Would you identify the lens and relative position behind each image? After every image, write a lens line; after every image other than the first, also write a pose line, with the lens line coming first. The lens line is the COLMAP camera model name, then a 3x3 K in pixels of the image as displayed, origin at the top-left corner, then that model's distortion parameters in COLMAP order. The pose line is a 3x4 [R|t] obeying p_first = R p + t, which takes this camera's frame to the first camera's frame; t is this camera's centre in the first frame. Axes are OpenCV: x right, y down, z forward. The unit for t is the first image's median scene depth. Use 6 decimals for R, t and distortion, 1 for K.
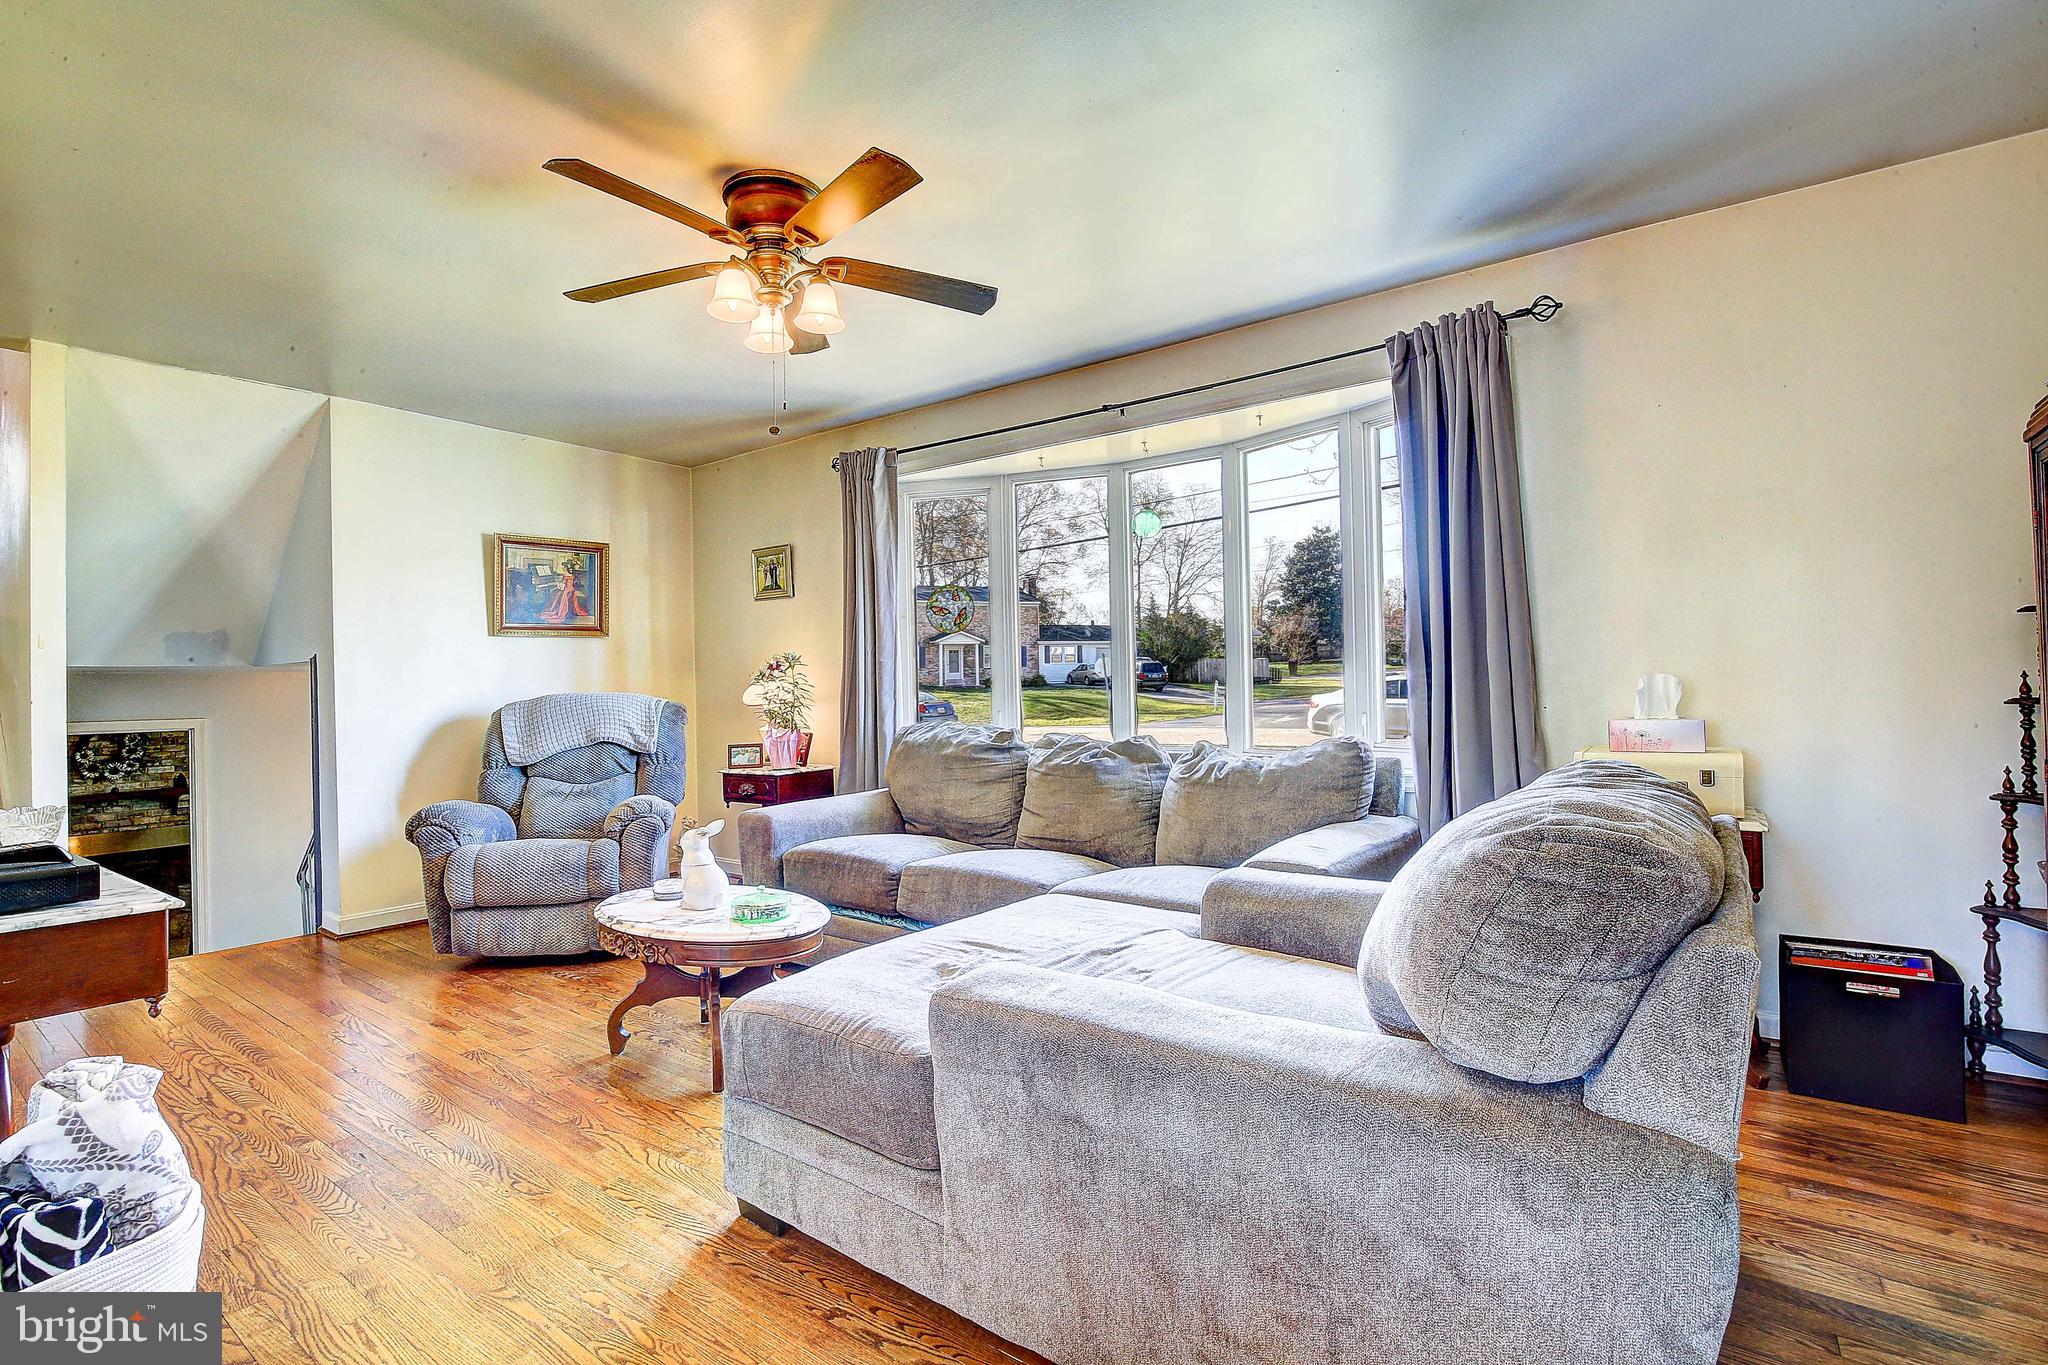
lens RADIAL K [[945.6, 0, 1034.0], [0, 945.6, 687.9], [0, 0, 1]] dist [-0.027538, 0.004414]
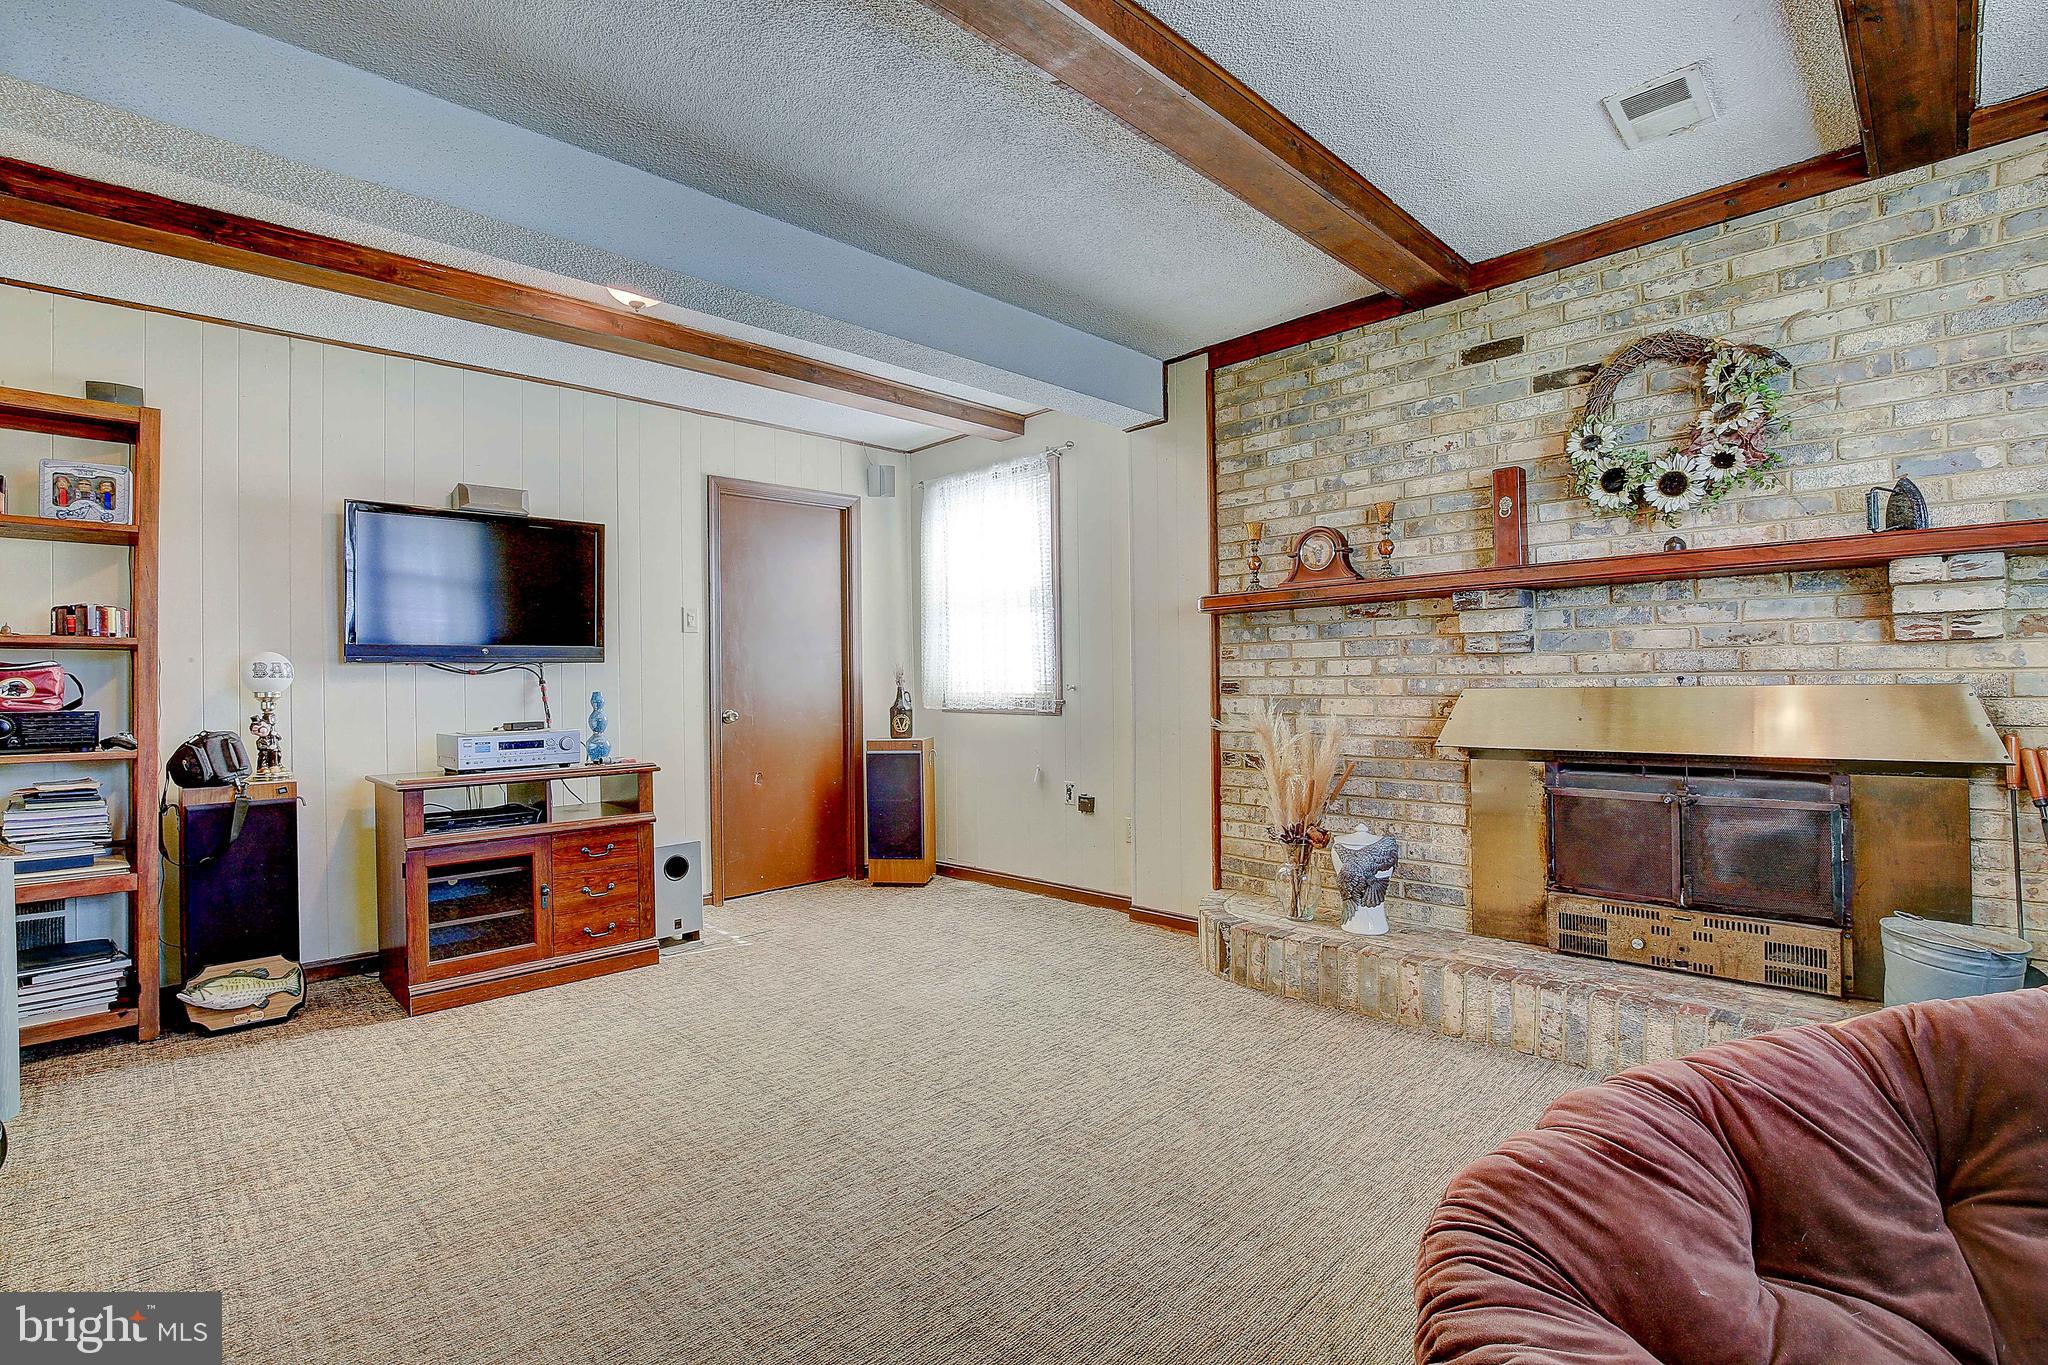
lens RADIAL K [[945.6, 0, 1022.8], [0, 945.6, 678.7], [0, 0, 1]] dist [-0.027538, 0.004414]
pose [[-0.172975, 0.011340, -0.984861, -0.653623], [0.016805, 0.999822, 0.008560, 0.146895], [0.984783, -0.015070, -0.173134, 0.837374]]
